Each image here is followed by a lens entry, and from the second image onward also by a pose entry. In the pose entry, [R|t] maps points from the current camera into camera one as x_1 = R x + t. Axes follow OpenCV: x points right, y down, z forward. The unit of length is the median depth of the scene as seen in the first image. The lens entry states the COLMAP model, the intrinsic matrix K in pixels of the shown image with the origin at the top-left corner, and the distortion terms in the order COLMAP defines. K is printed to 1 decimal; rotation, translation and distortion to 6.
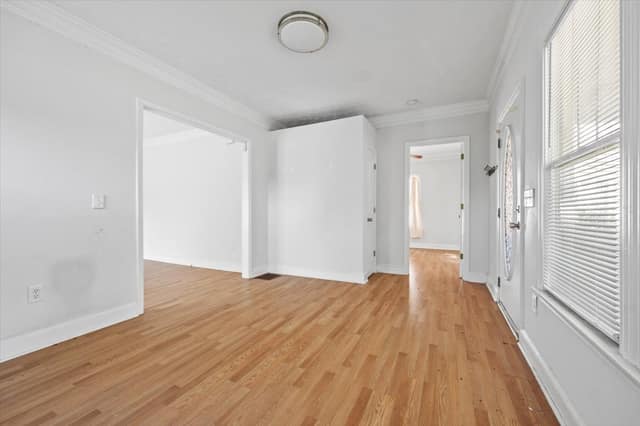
lens RADIAL K [[255.9, 0, 318.7], [0, 255.9, 212.1], [0, 0, 1]] dist [-0.003409, -0.000501]
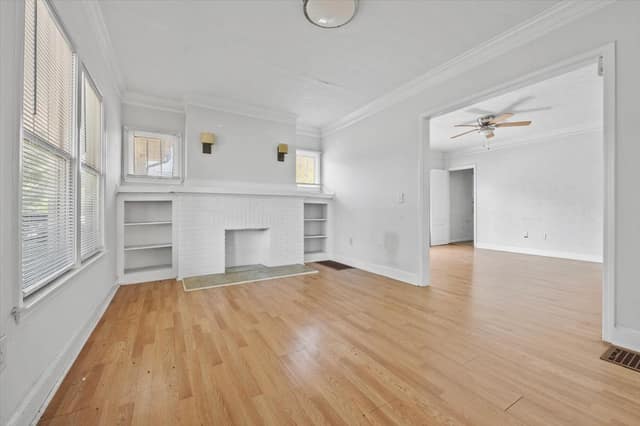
lens RADIAL K [[255.9, 0, 317.9], [0, 255.9, 212.4], [0, 0, 1]] dist [-0.003409, -0.000501]
pose [[-0.536735, 0.007433, -0.843718, 0.777863], [0.002519, 0.999971, 0.007207, 0.037725], [0.843747, 0.001743, -0.536738, 1.559608]]
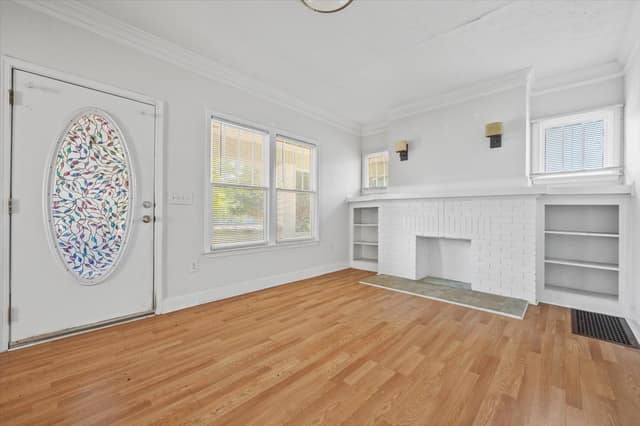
lens RADIAL K [[255.9, 0, 320.8], [0, 255.9, 212.8], [0, 0, 1]] dist [-0.003409, -0.000501]
pose [[-0.958563, -0.003863, 0.284855, -0.296495], [-0.004689, 0.999987, -0.002215, 0.023231], [-0.284843, -0.003459, -0.958568, 1.904003]]
